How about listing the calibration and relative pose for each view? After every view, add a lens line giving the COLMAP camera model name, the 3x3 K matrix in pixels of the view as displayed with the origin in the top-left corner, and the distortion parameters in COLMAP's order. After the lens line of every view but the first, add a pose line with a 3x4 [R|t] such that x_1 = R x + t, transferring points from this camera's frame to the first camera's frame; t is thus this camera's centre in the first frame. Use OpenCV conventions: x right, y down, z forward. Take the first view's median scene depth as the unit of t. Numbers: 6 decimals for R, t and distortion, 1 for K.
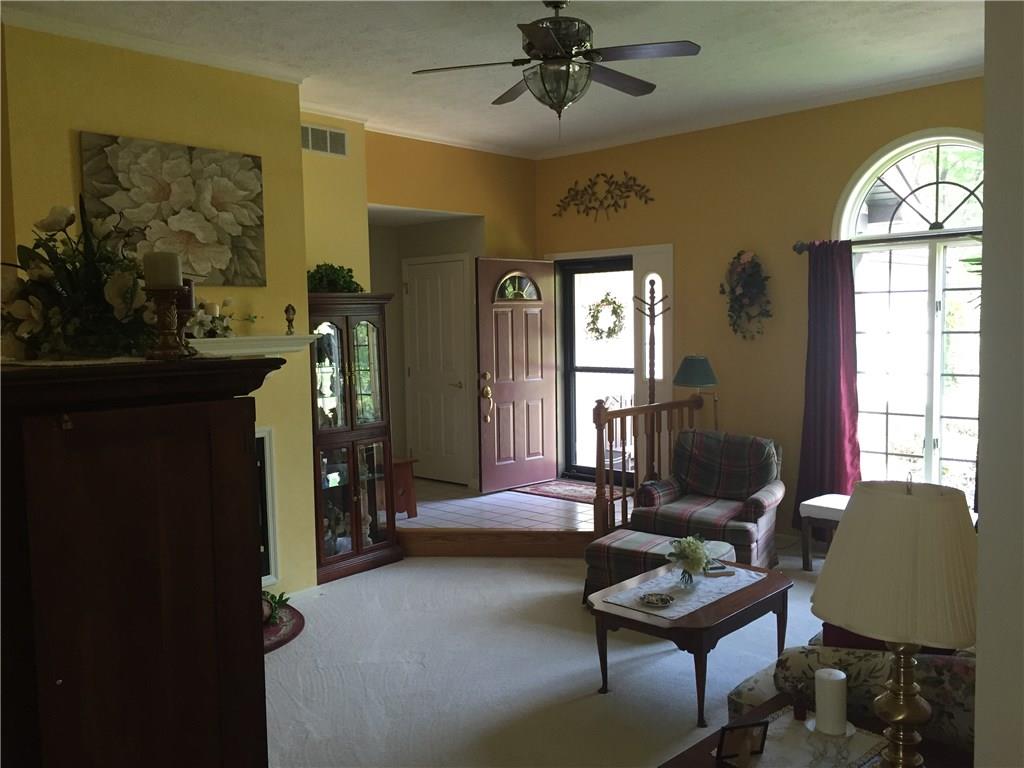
lens RADIAL K [[880.7, 0, 511.4], [0, 880.7, 378.3], [0, 0, 1]] dist [0.100688, -0.124235]
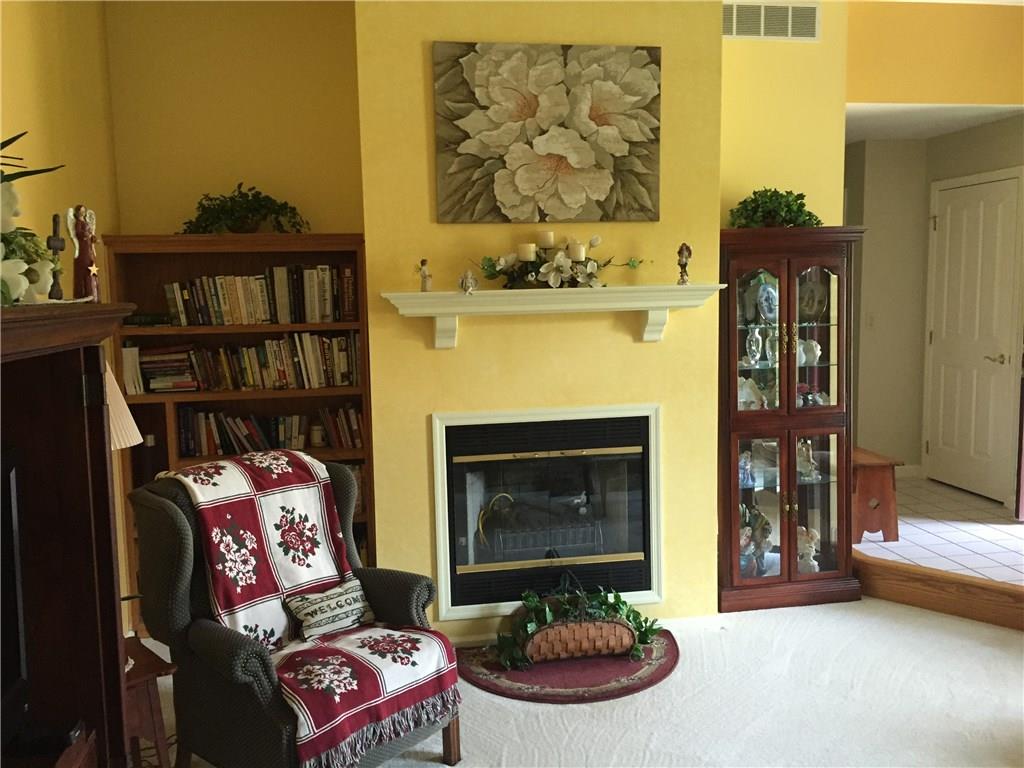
lens RADIAL K [[880.7, 0, 511.4], [0, 880.7, 378.3], [0, 0, 1]] dist [0.100688, -0.124235]
pose [[0.797281, 0.066710, -0.599910, 0.093473], [-0.036768, 0.997396, 0.062045, -0.011110], [0.602487, -0.027410, 0.797658, 0.320341]]
